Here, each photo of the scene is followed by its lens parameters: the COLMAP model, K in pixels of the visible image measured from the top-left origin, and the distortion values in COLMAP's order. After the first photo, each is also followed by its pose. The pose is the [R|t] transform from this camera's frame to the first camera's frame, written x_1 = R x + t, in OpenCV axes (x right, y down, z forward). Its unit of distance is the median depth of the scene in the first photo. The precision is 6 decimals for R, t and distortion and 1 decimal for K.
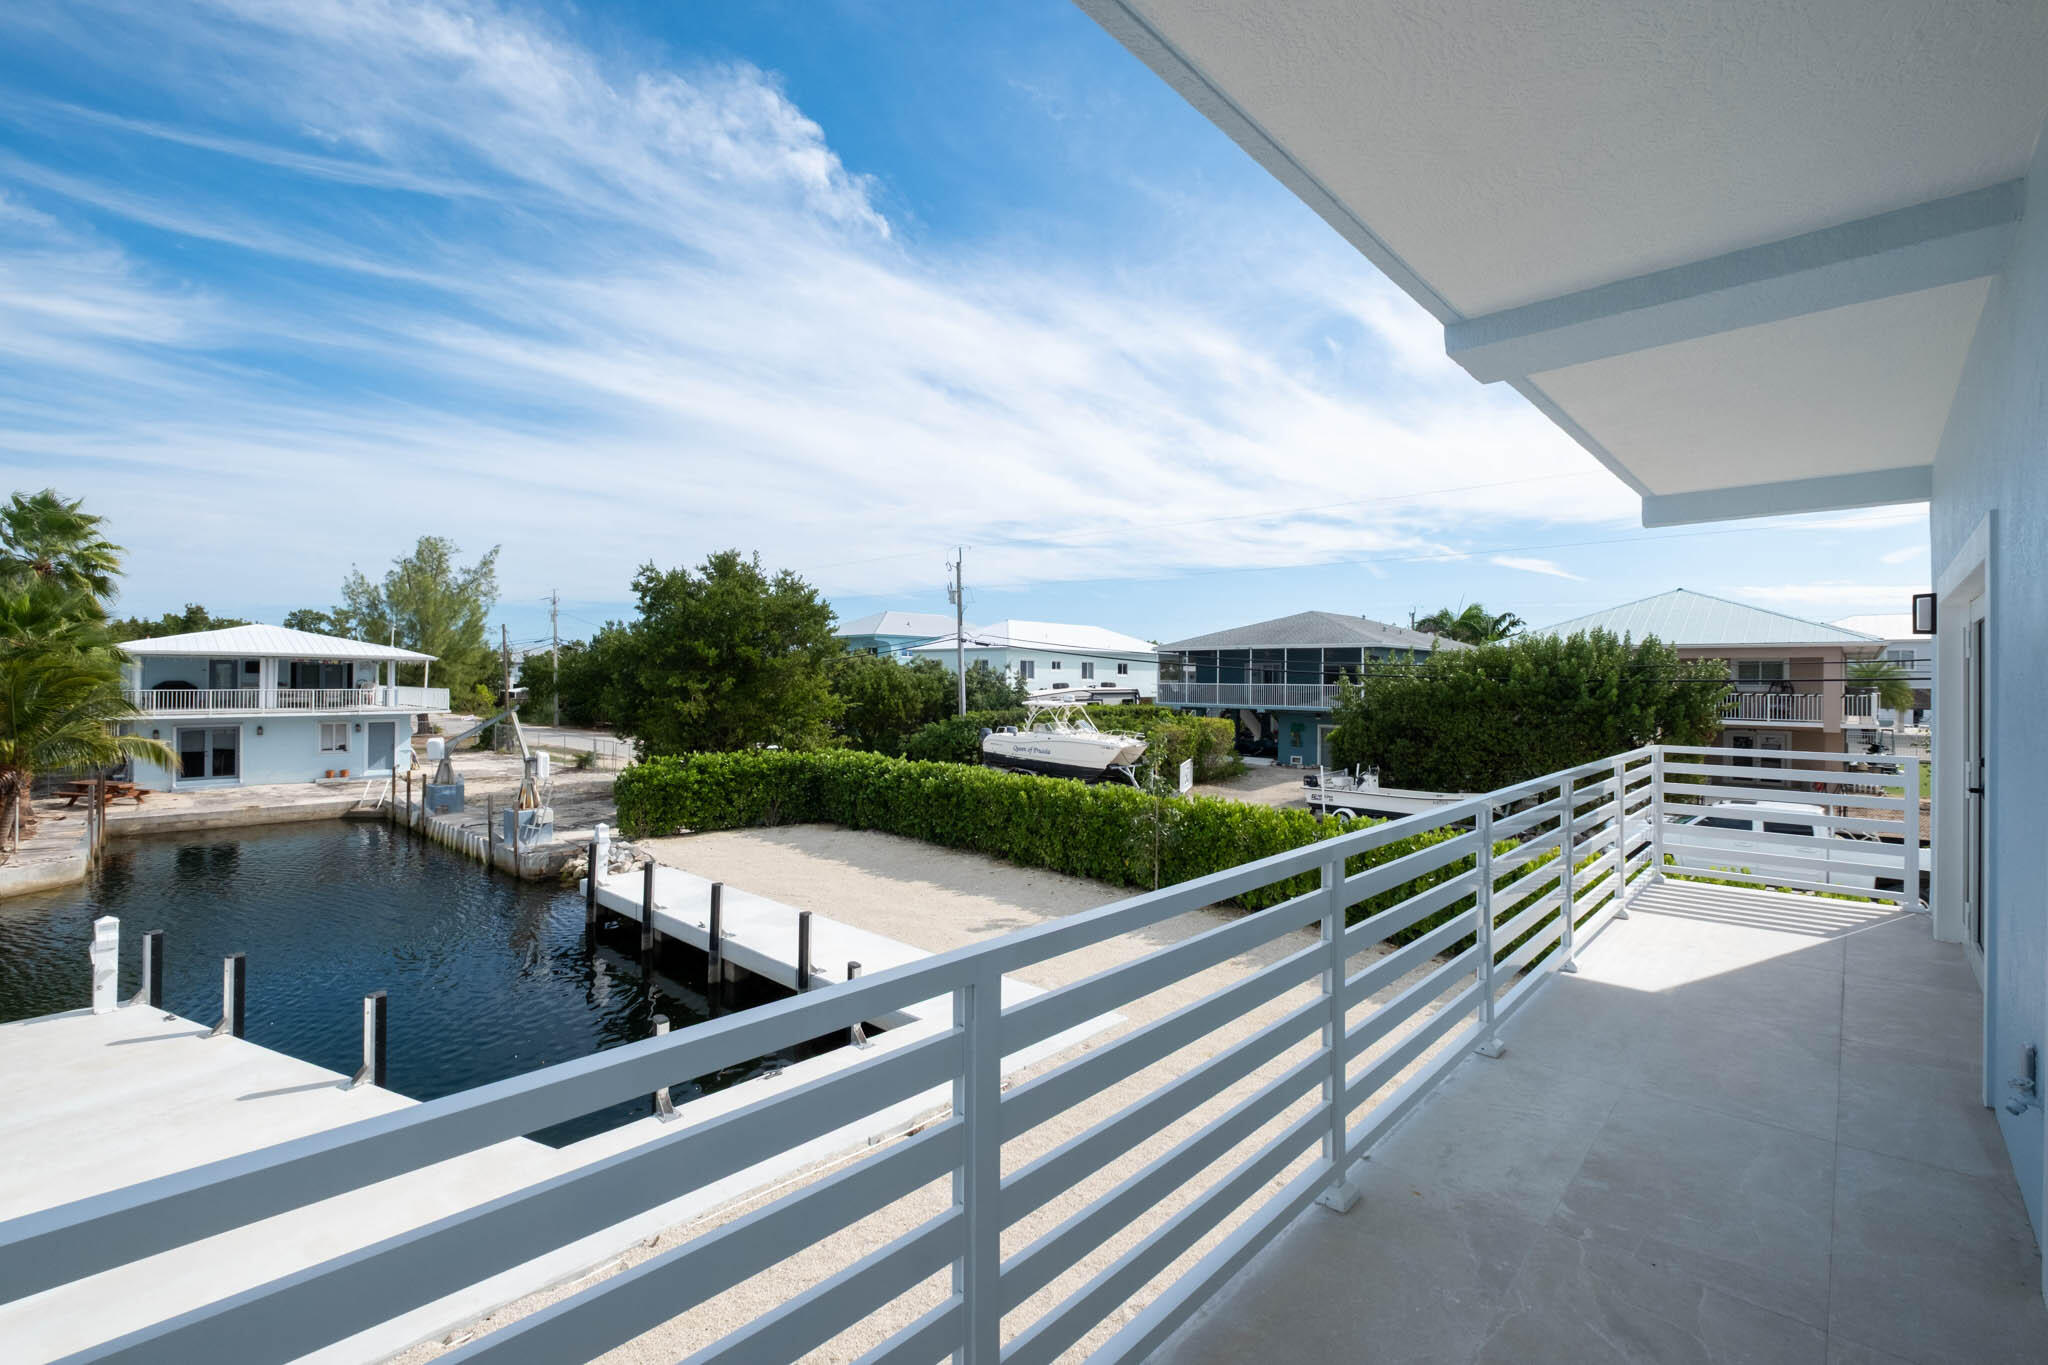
lens RADIAL K [[882.2, 0, 1015.2], [0, 882.2, 673.9], [0, 0, 1]] dist [0.000945, -0.000775]
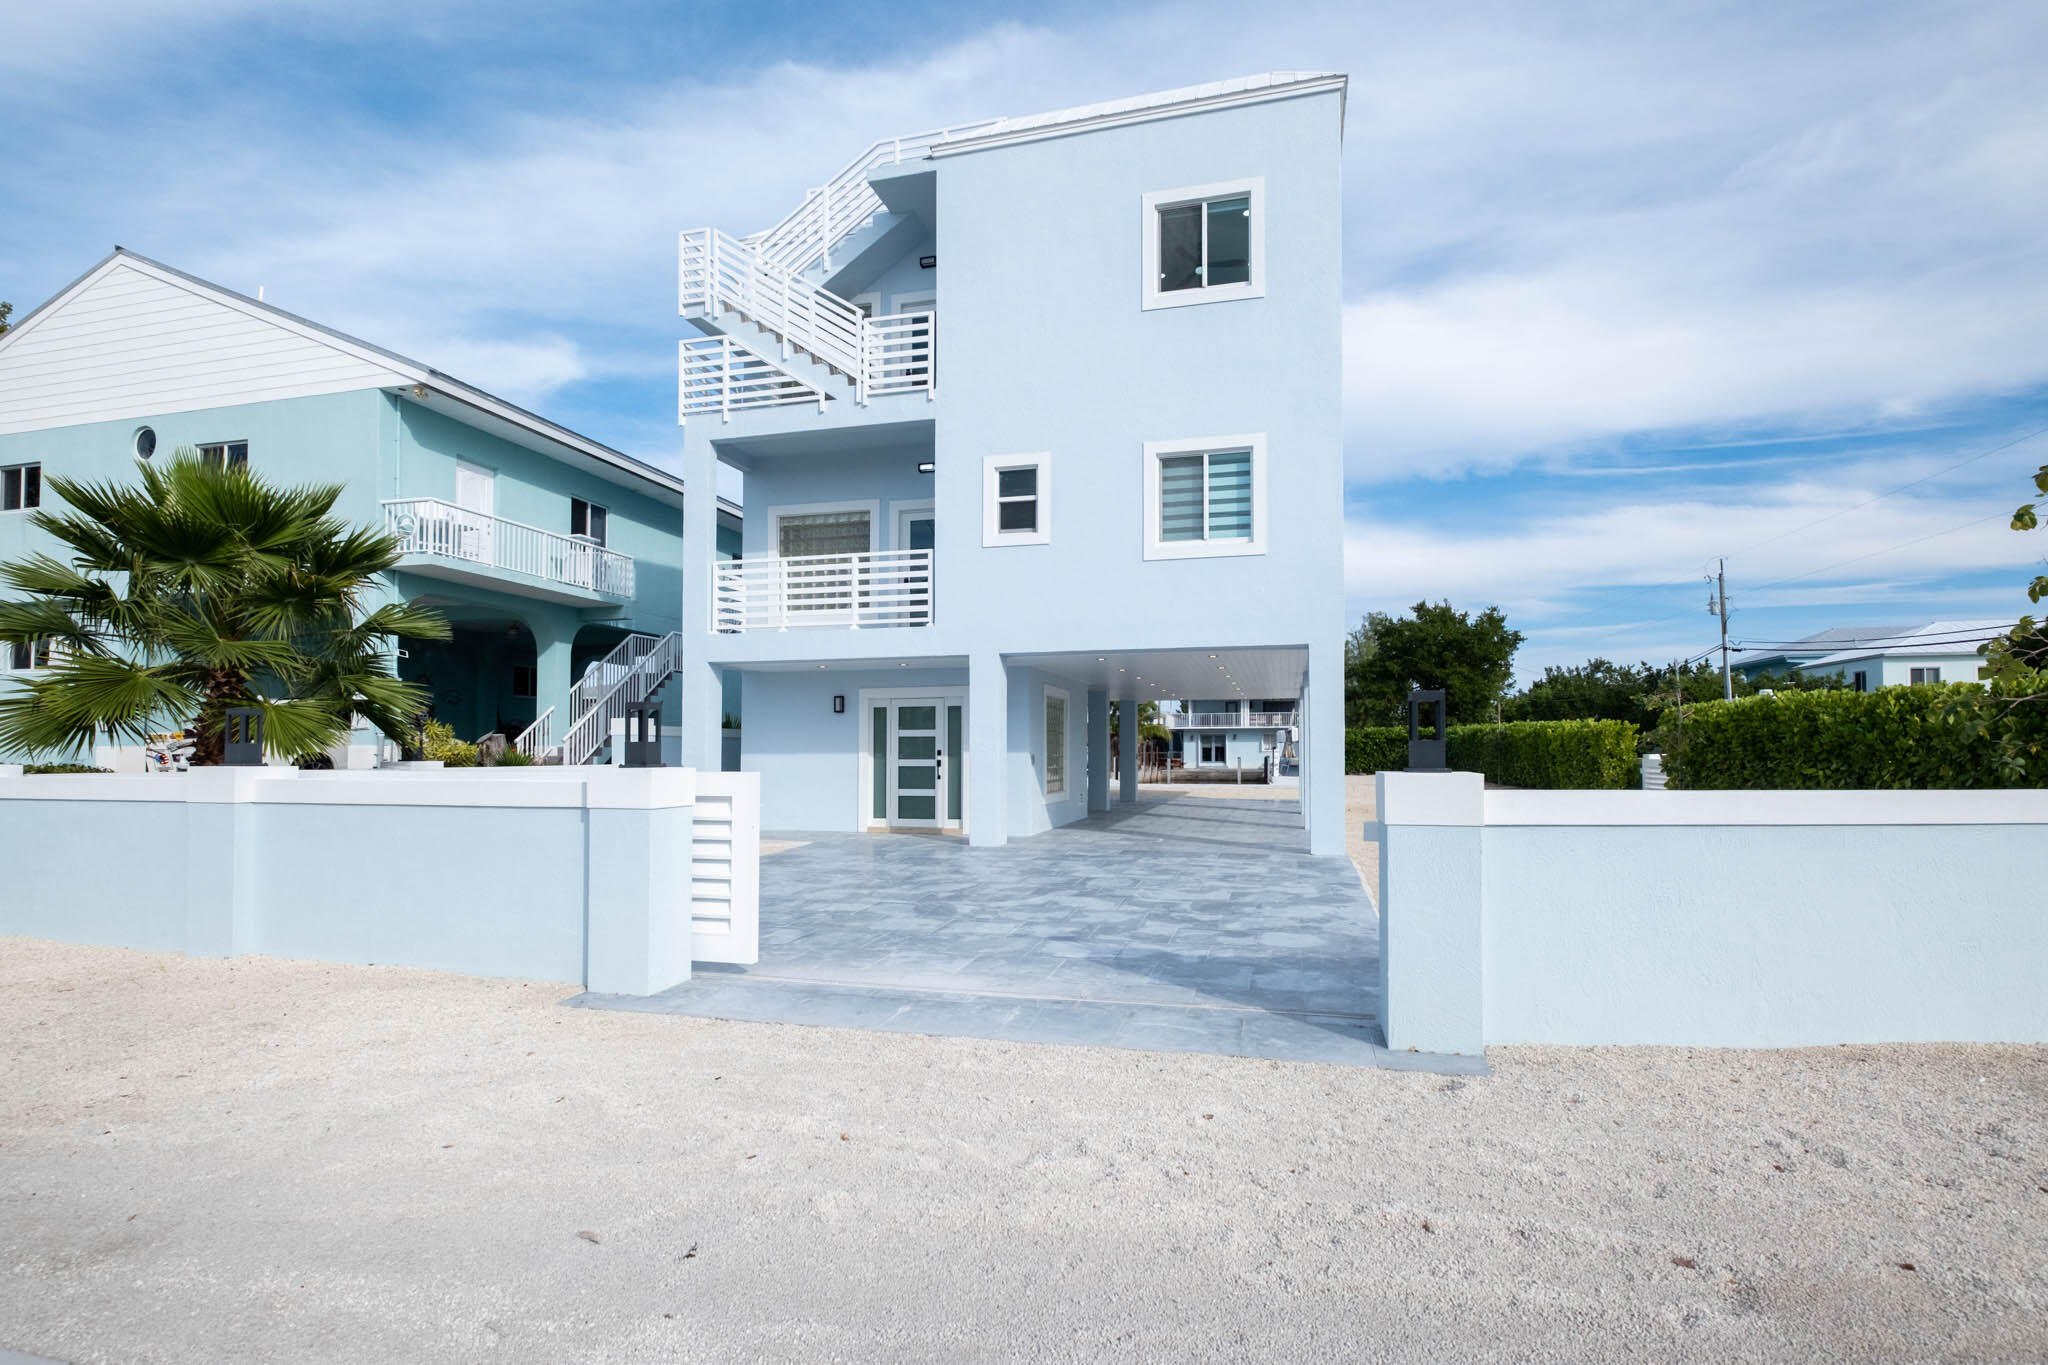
lens RADIAL K [[1001.2, 0, 1022.3], [0, 1001.2, 732.6], [0, 0, 1]] dist [-0.001124, -0.000821]
pose [[0.476346, -0.022494, -0.878970, 0.697240], [0.005938, 0.999732, -0.022366, 0.098003], [0.879238, 0.005434, 0.476352, -0.332003]]
